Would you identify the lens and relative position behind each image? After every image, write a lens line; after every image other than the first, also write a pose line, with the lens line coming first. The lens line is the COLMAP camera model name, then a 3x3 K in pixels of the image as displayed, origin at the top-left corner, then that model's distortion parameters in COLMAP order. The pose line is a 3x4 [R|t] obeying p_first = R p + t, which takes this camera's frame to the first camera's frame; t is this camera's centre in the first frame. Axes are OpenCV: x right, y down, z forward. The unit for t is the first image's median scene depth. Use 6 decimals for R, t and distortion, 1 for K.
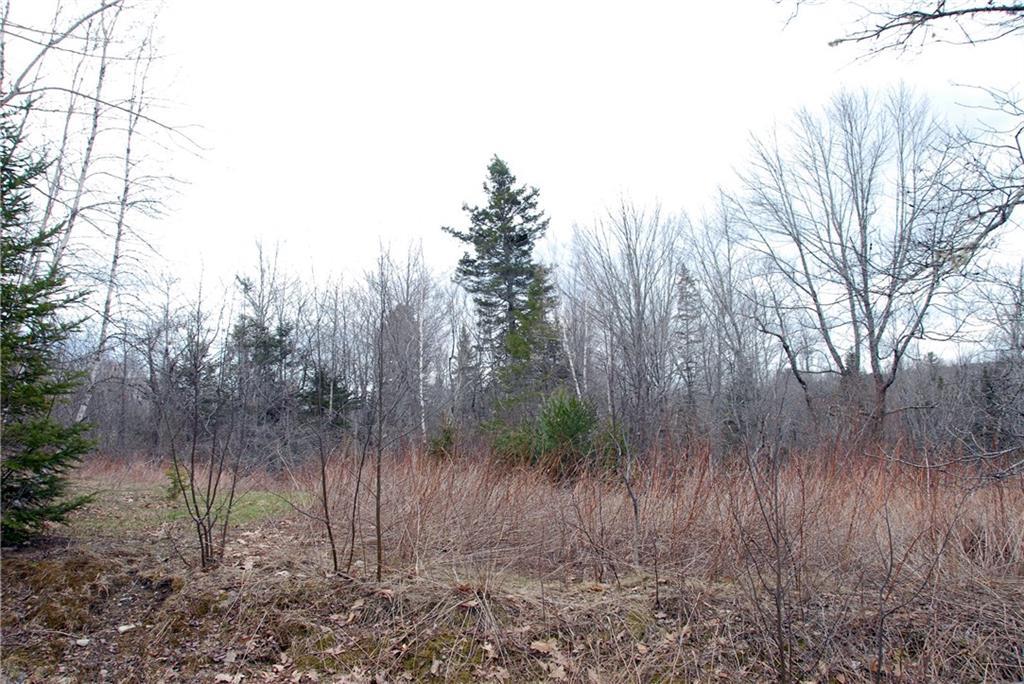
lens RADIAL K [[792.0, 0, 512.0], [0, 792.0, 342.0], [0, 0, 1]] dist [-0.162301, 0.131353]
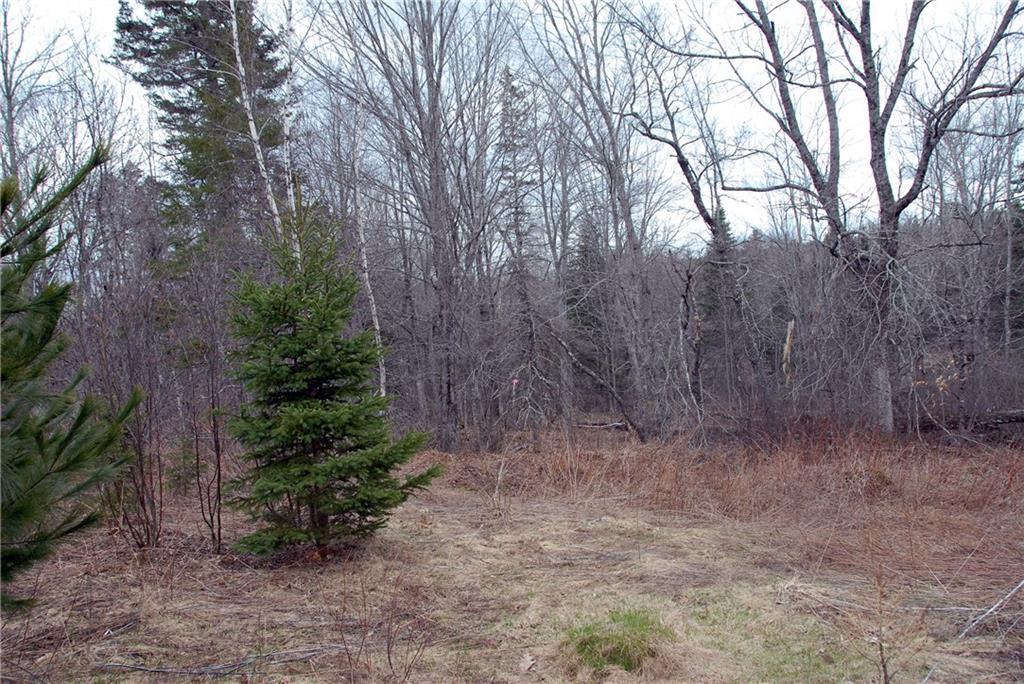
lens RADIAL K [[792.0, 0, 512.0], [0, 792.0, 342.0], [0, 0, 1]] dist [-0.162301, 0.131353]
pose [[0.973612, -0.054204, 0.221679, 0.078861], [0.024114, 0.990380, 0.136254, 0.056240], [-0.226932, -0.127313, 0.965553, 0.414294]]
